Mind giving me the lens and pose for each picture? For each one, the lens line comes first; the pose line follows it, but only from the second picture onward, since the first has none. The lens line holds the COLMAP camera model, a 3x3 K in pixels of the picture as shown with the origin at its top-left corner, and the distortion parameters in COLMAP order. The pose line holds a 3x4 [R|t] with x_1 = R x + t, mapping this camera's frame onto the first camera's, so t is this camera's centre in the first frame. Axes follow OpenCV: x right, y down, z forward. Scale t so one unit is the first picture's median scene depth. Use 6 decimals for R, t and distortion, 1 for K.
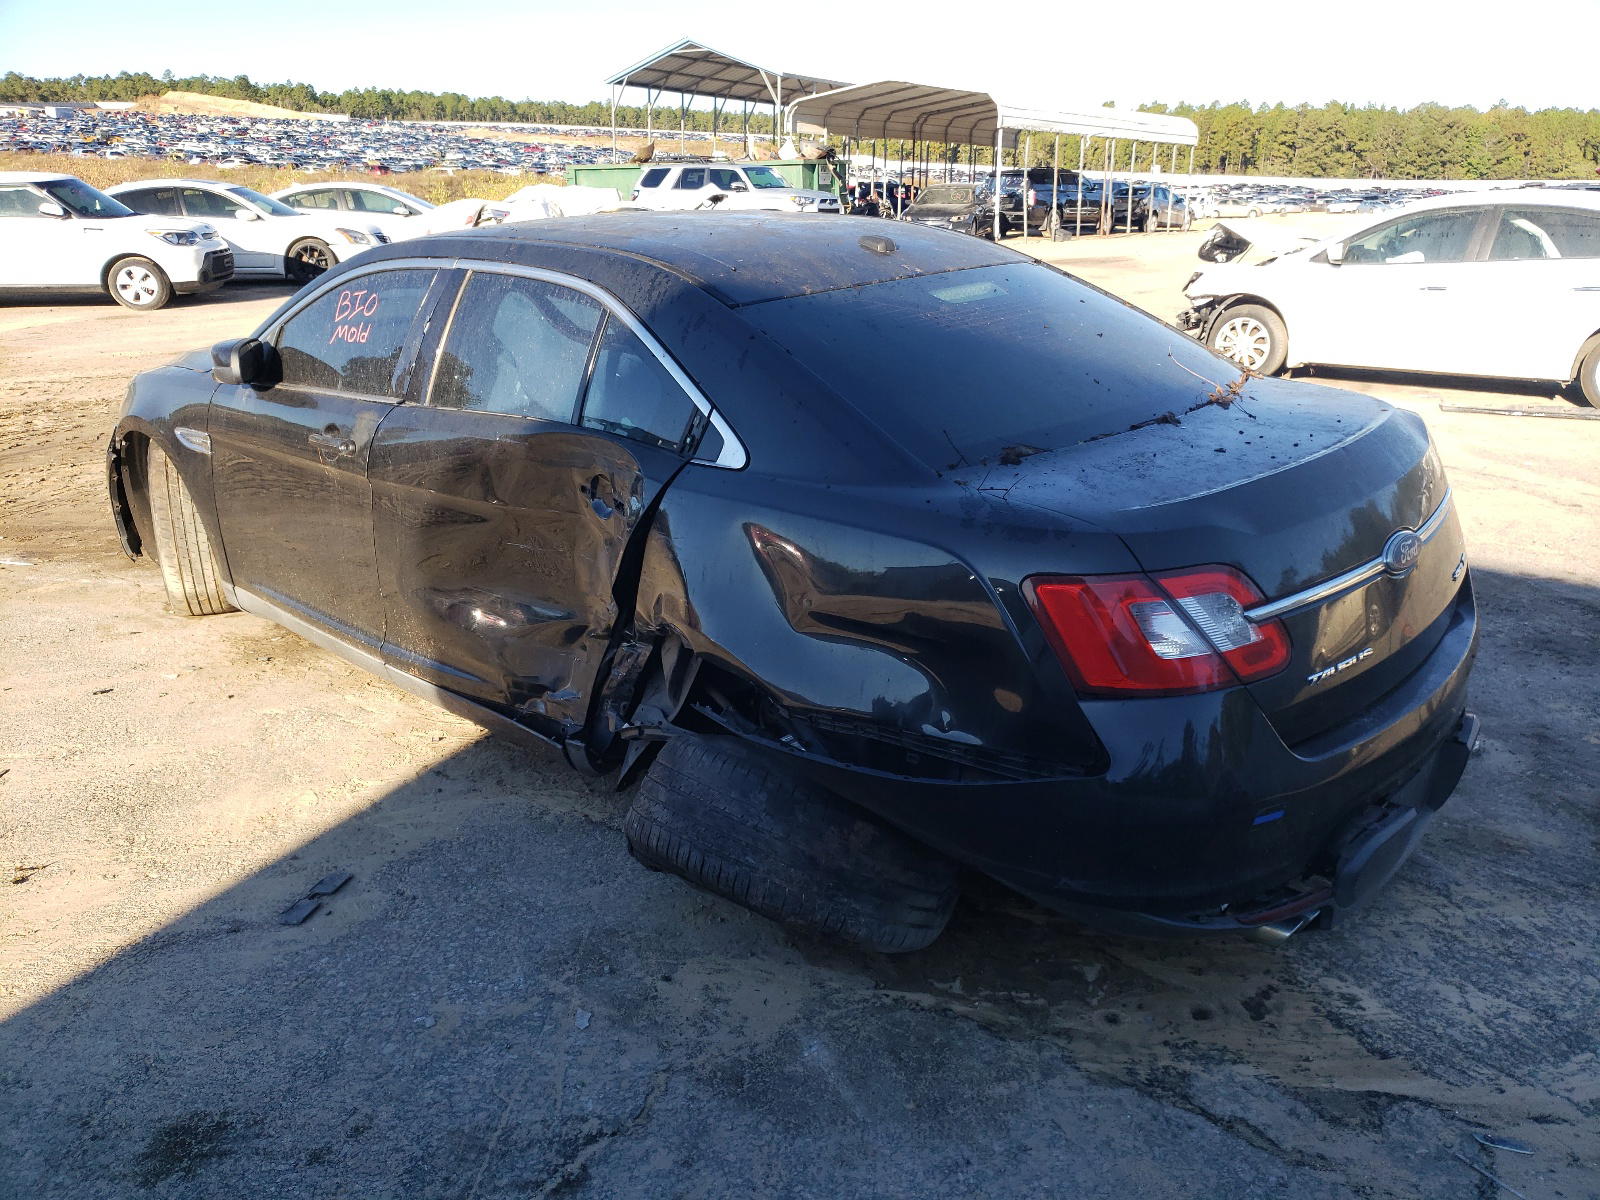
lens RADIAL K [[1217.0, 0, 808.5], [0, 1217.0, 597.3], [0, 0, 1]] dist [0.002464, 0.039268]
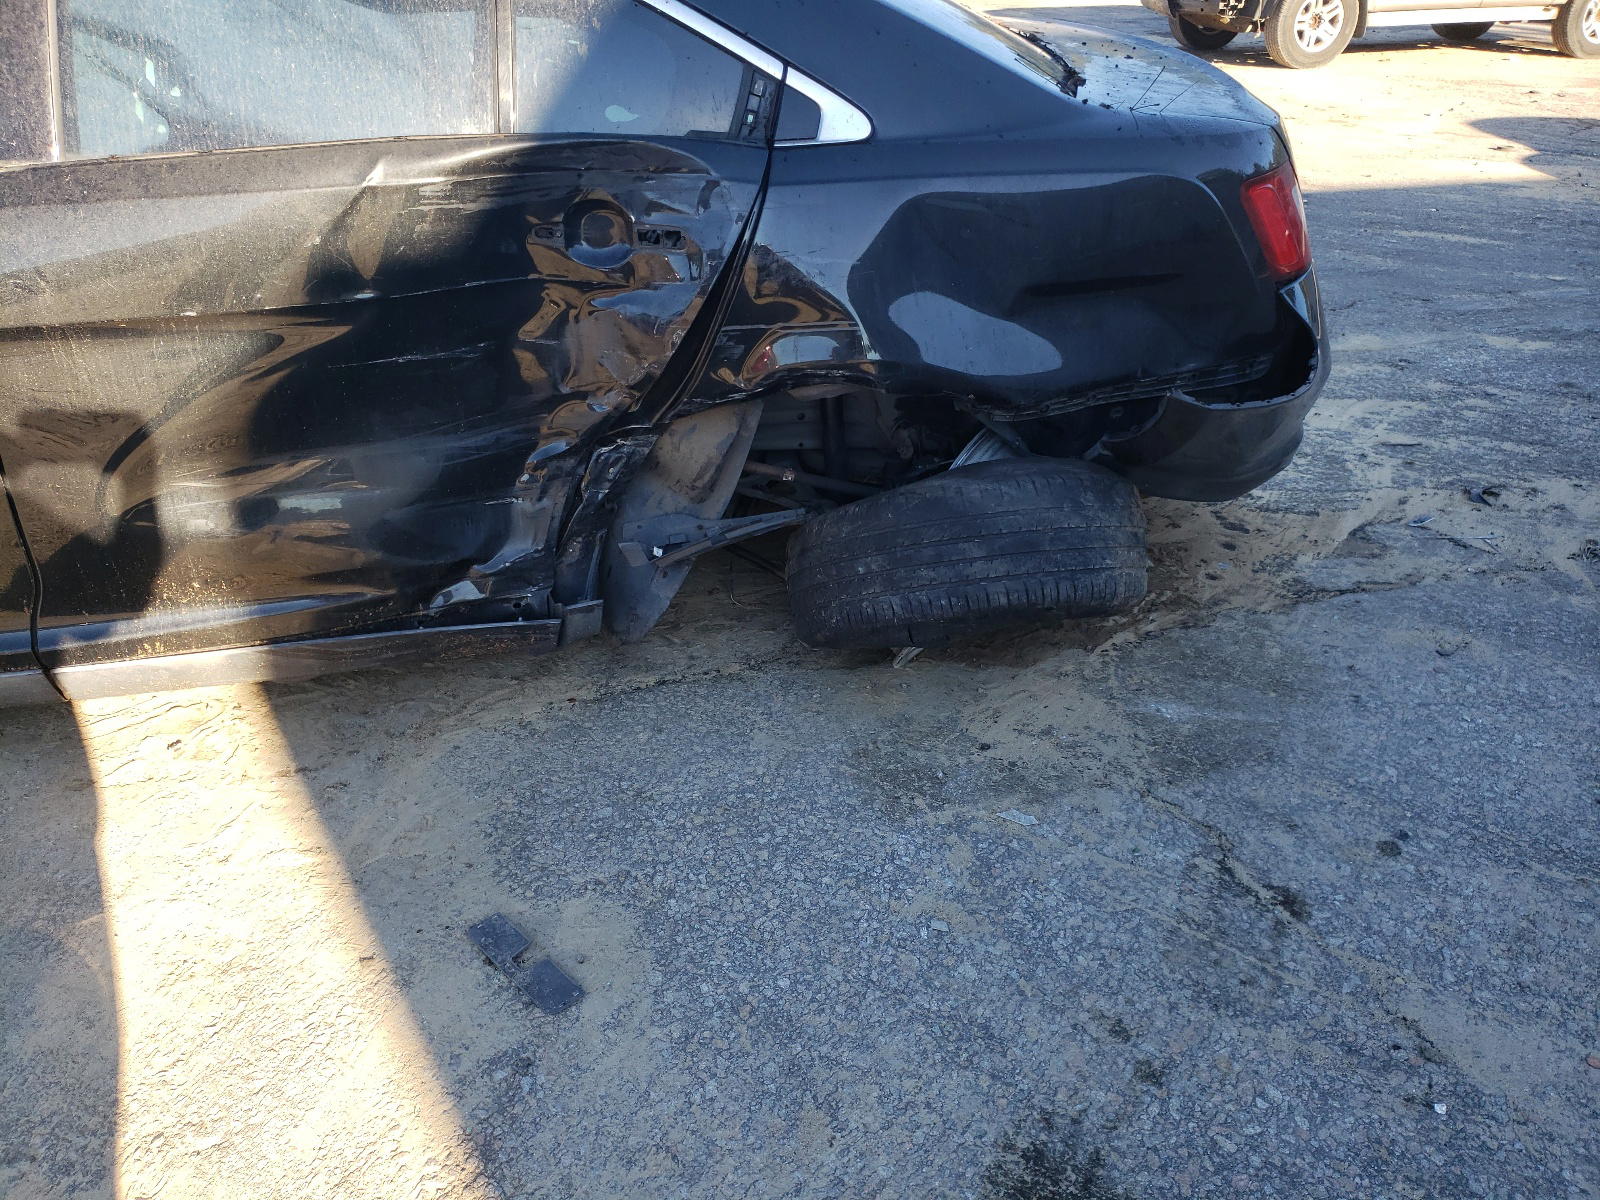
lens RADIAL K [[1217.0, 0, 799.2], [0, 1217.0, 599.9], [0, 0, 1]] dist [0.002464, 0.039268]
pose [[0.560565, -0.405669, 0.721942, -0.878189], [0.231037, 0.913791, 0.334078, -0.123640], [-0.795229, -0.020477, 0.605964, 0.643024]]
